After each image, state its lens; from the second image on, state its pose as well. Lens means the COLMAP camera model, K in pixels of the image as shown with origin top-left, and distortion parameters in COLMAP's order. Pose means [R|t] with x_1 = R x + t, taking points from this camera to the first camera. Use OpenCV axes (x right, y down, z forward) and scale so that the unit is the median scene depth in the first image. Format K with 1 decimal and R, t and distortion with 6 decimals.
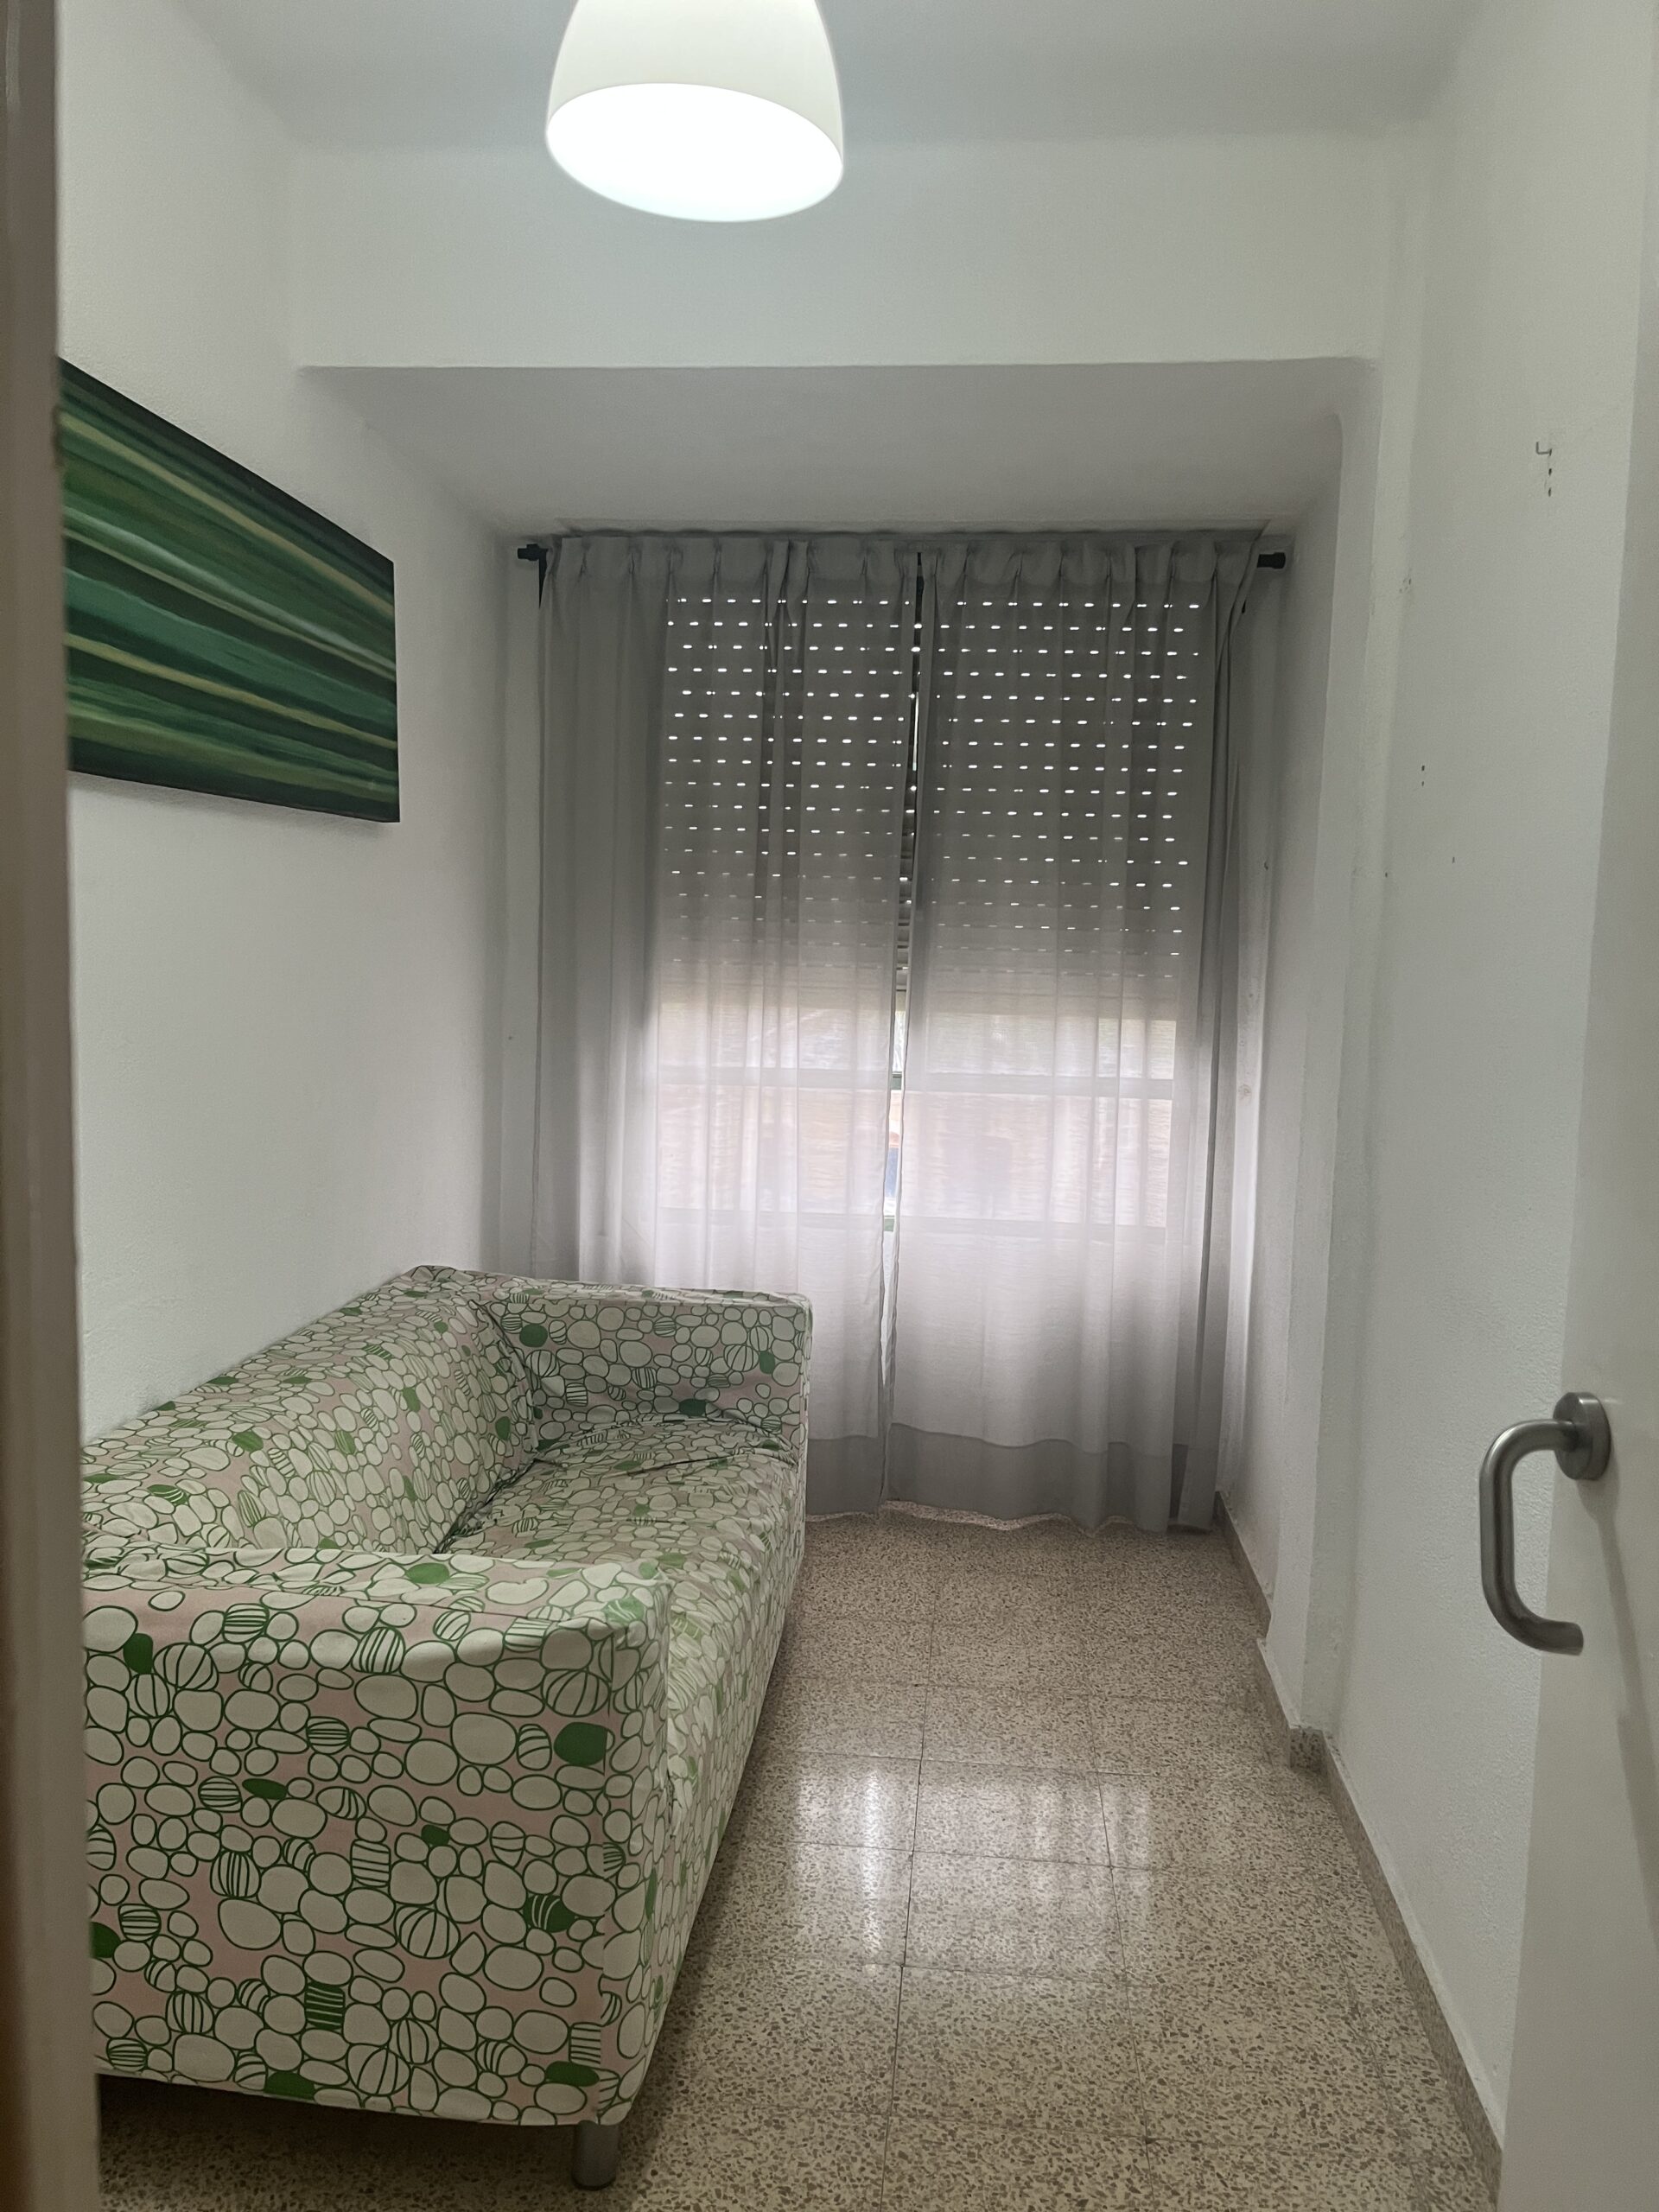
lens RADIAL K [[1675.3, 0, 818.1], [0, 1675.3, 1102.6], [0, 0, 1]] dist [0.056234, -0.075762]
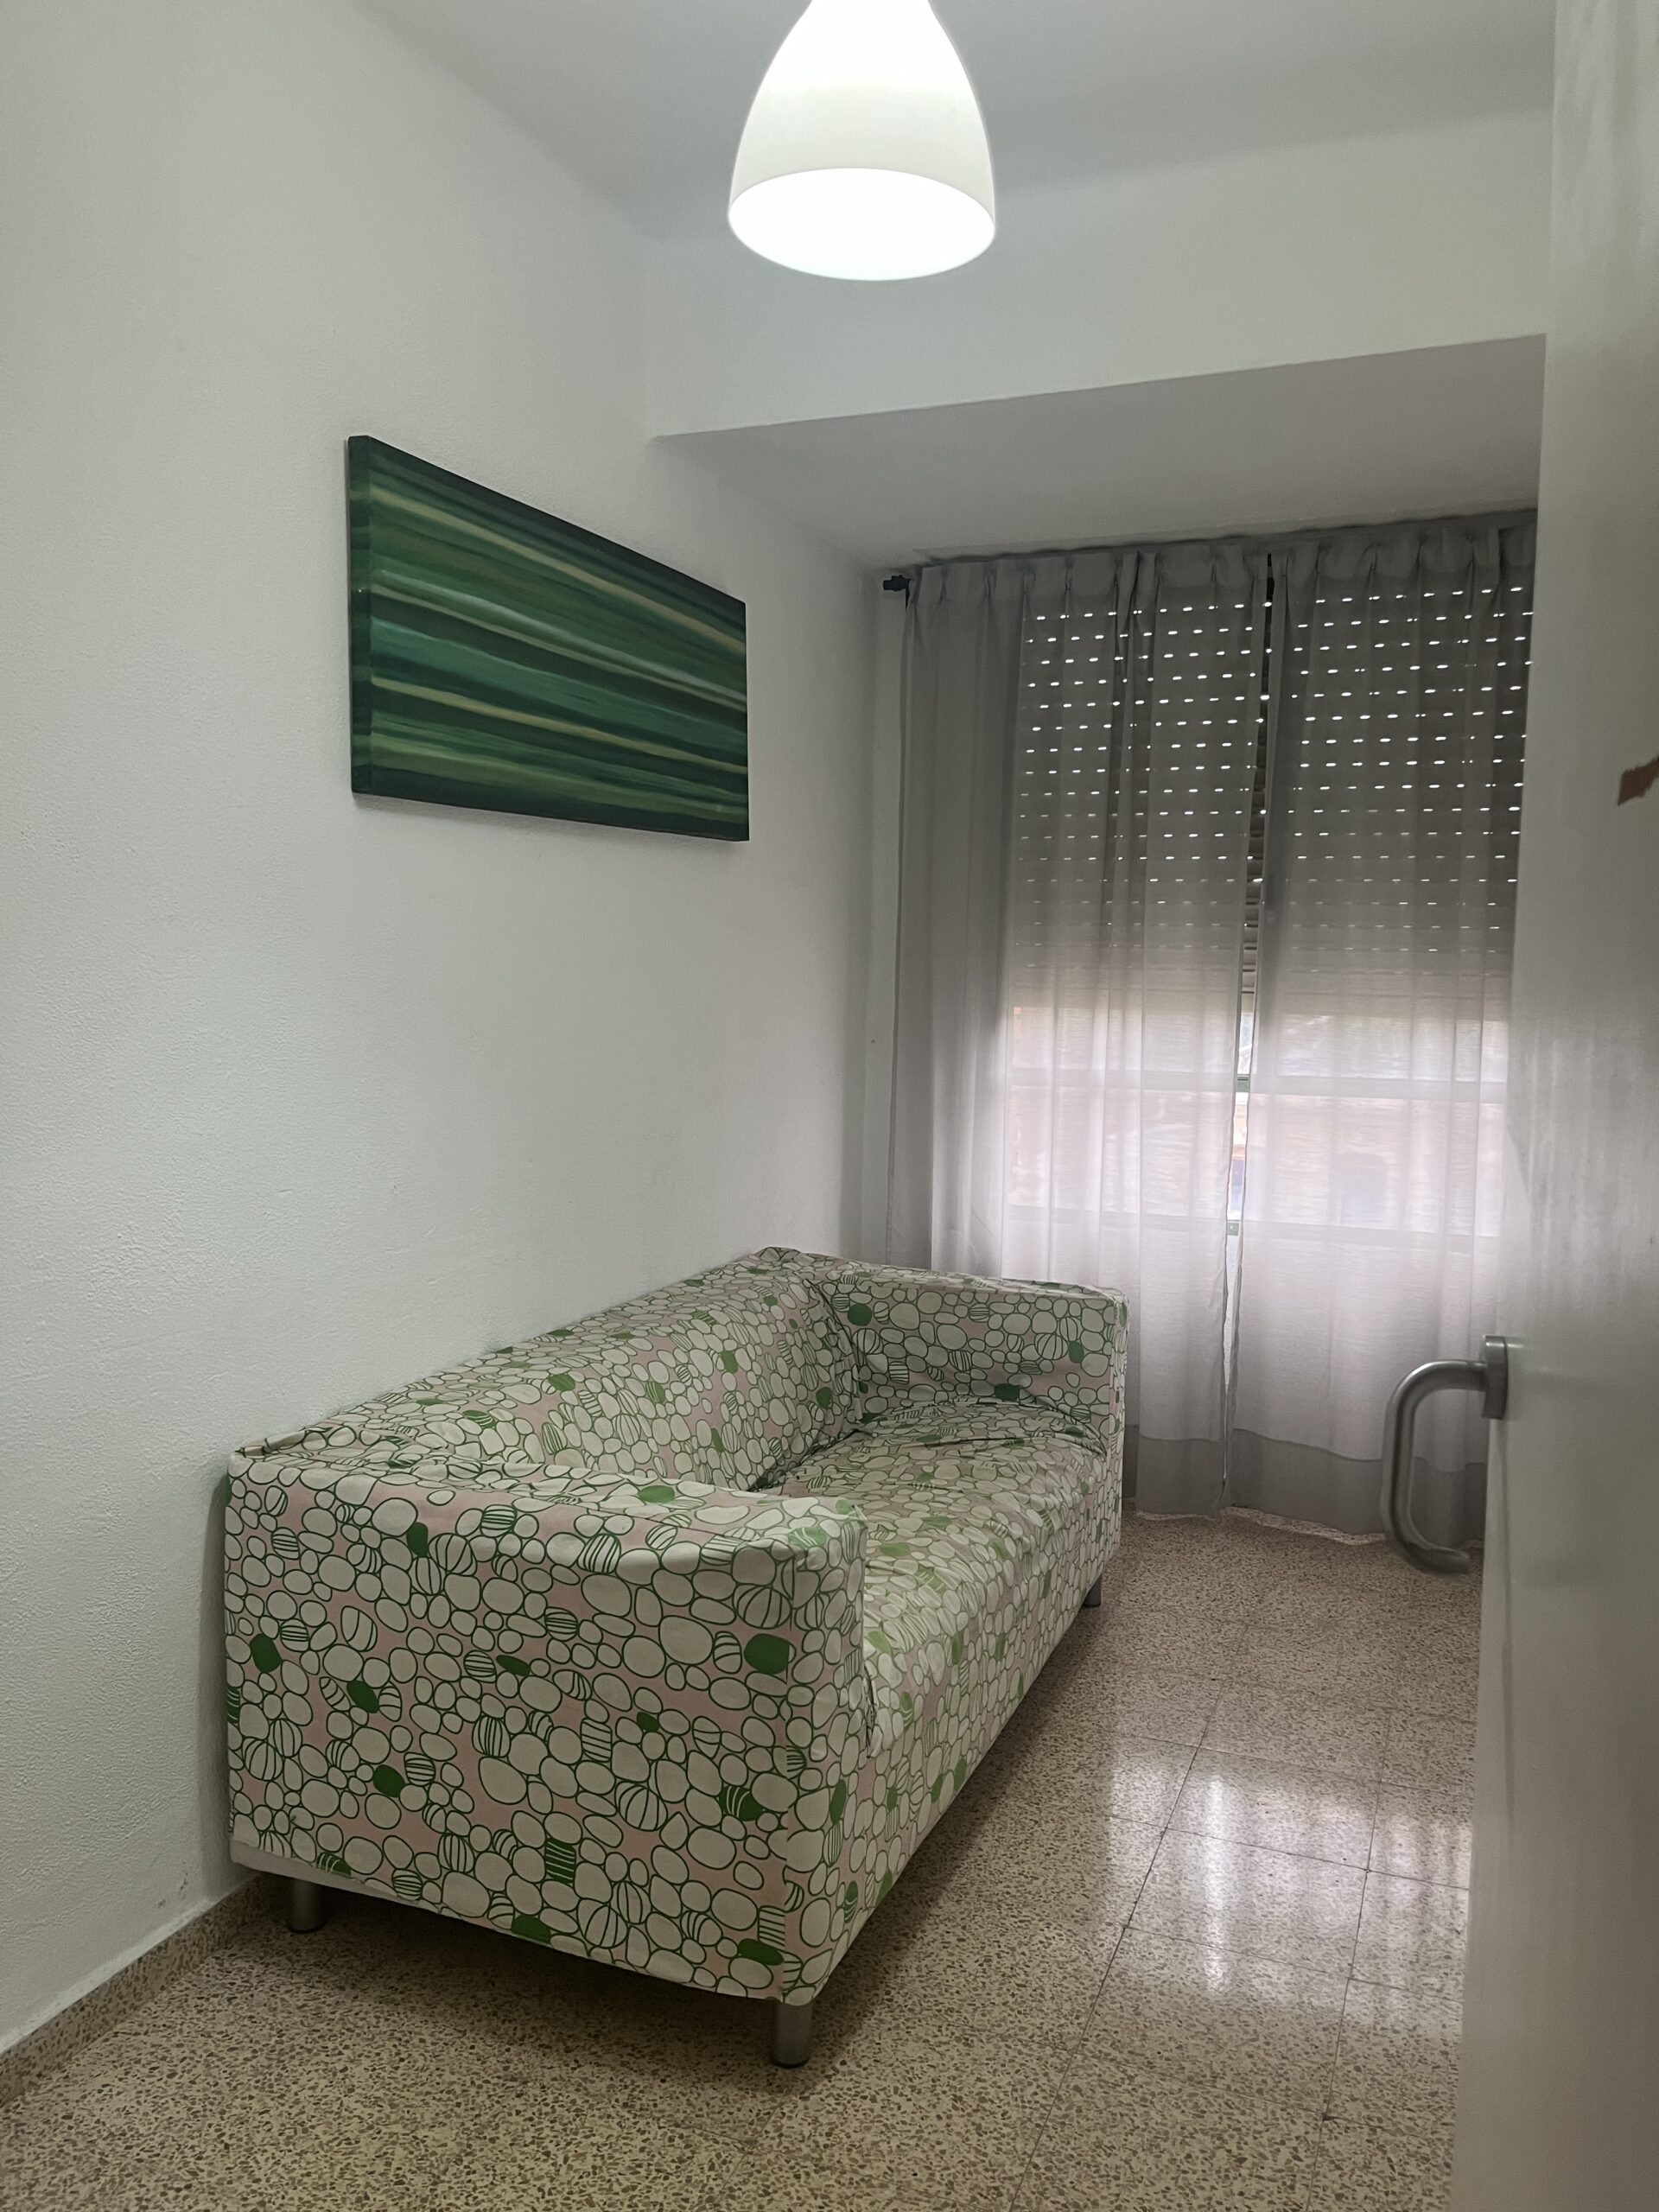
lens RADIAL K [[1675.3, 0, 830.6], [0, 1675.3, 1101.7], [0, 0, 1]] dist [0.056234, -0.075762]
pose [[0.961252, 0.013036, -0.275362, 0.123677], [-0.015978, 0.999837, -0.008443, 0.014434], [0.275207, 0.012515, 0.961304, -0.039548]]
